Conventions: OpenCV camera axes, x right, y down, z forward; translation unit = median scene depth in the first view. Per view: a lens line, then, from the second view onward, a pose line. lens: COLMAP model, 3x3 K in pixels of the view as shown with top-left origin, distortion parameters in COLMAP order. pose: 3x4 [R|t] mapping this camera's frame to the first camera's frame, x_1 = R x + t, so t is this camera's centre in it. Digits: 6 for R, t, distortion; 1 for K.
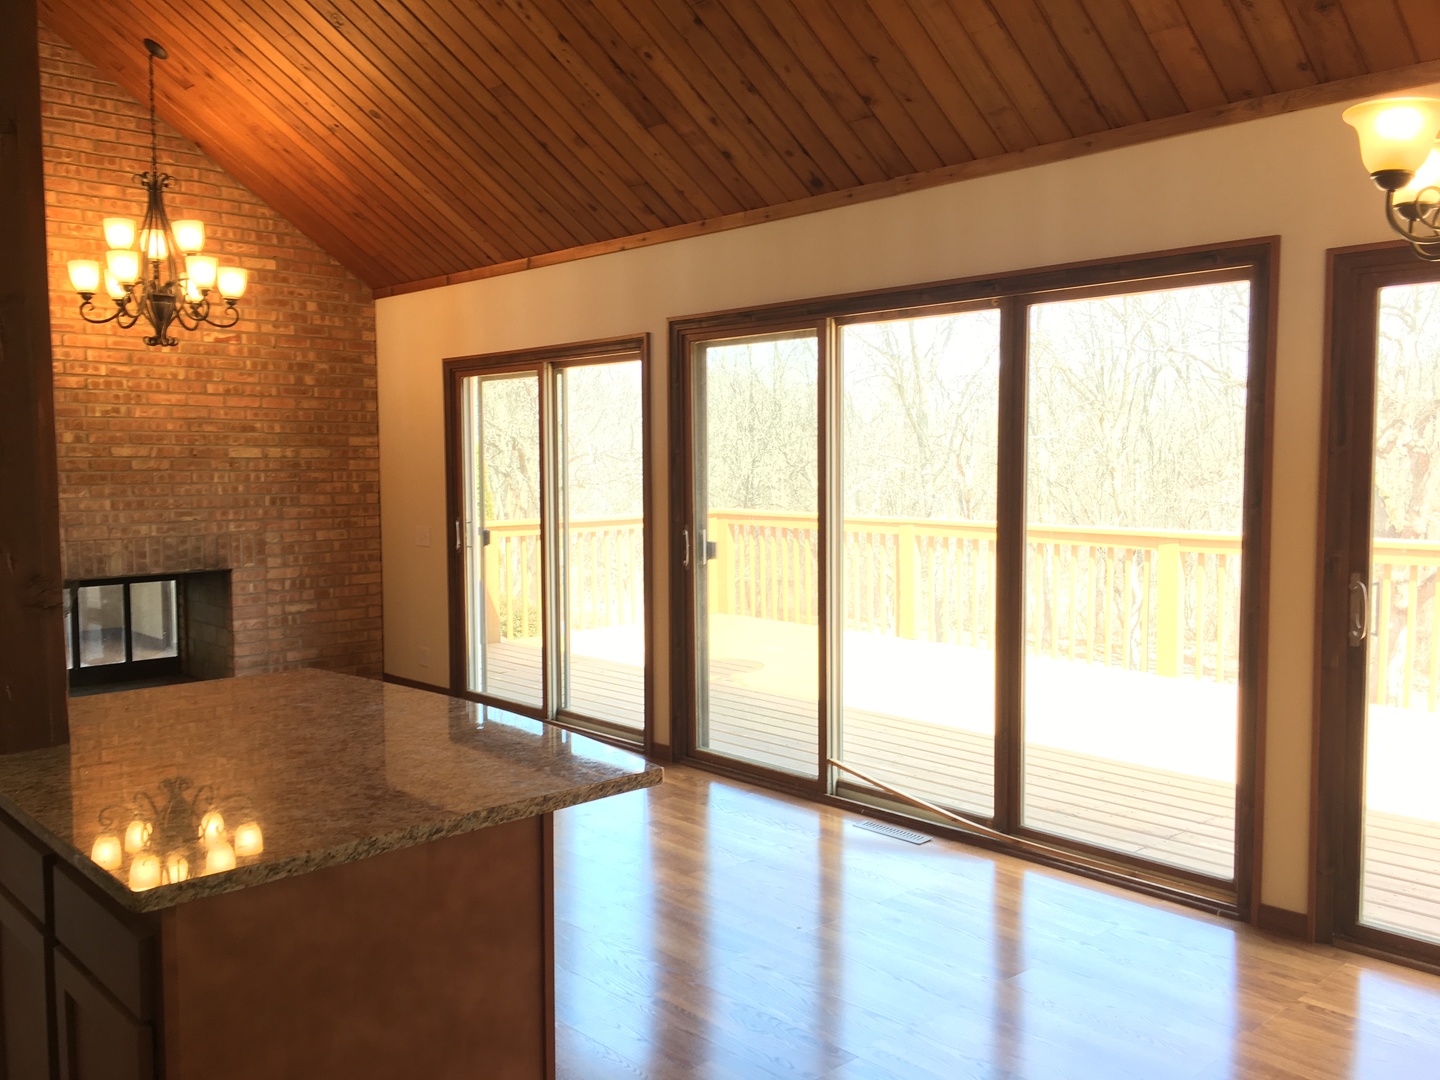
lens RADIAL K [[1217.8, 0, 720.0], [0, 1217.8, 540.0], [0, 0, 1]] dist [0.073638, -0.087137]
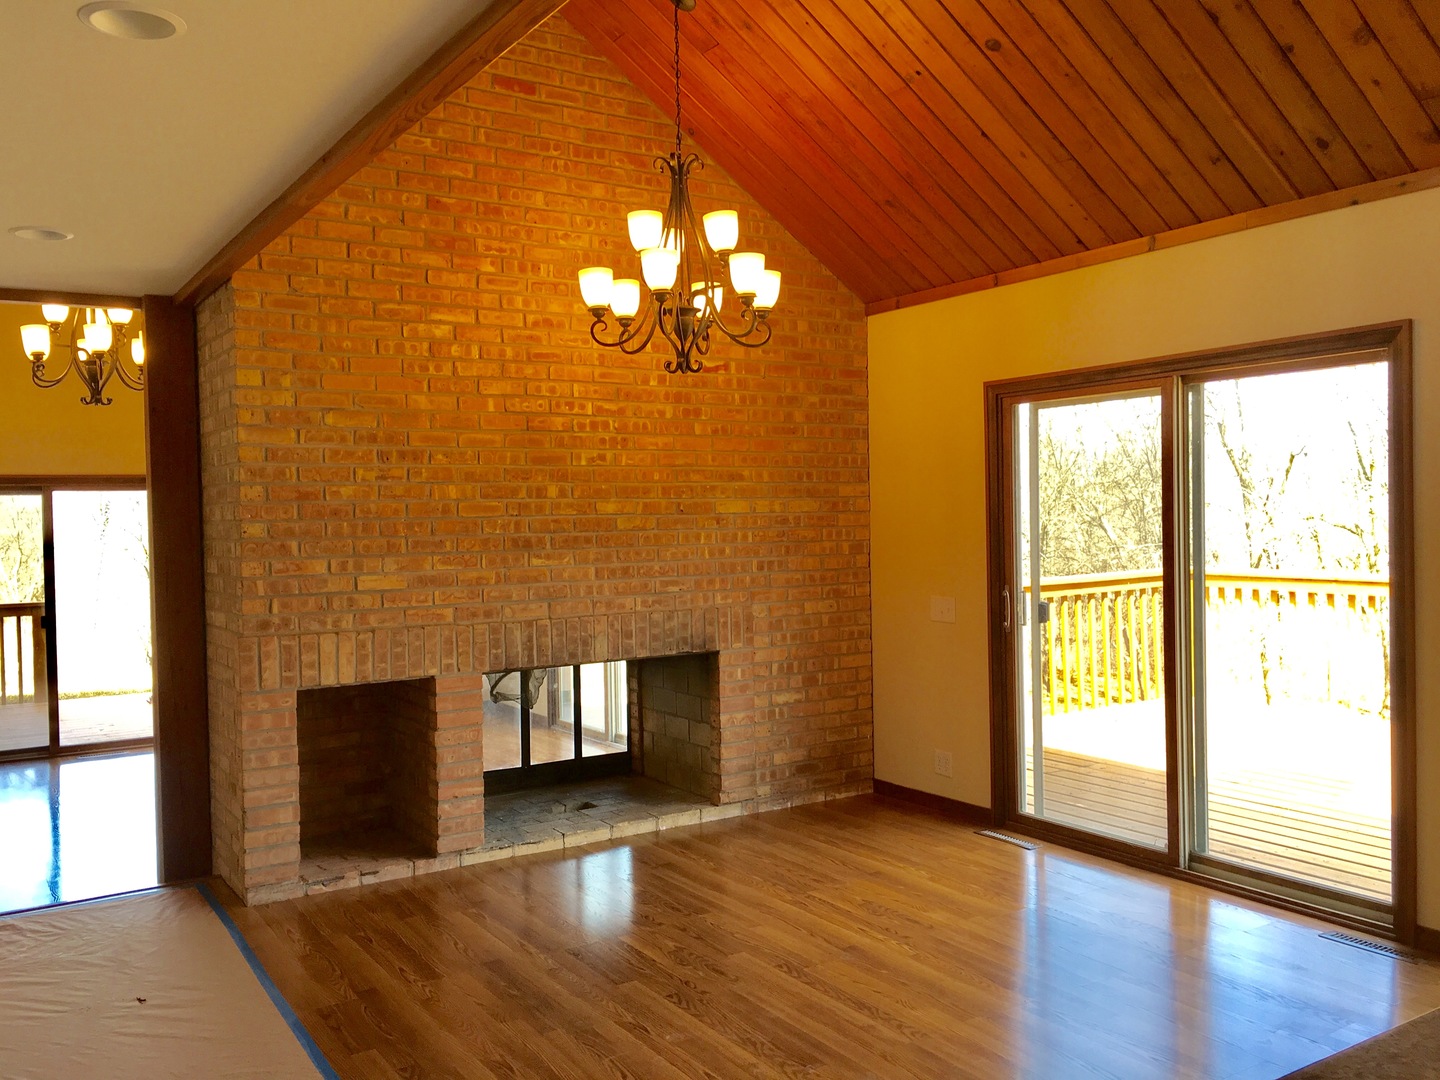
lens RADIAL K [[1217.8, 0, 720.0], [0, 1217.8, 540.0], [0, 0, 1]] dist [0.073638, -0.087137]
pose [[0.983145, -0.007338, -0.182678, -0.248980], [0.000025, 0.999199, -0.040005, -0.016954], [0.182825, 0.039326, 0.982359, 0.209778]]
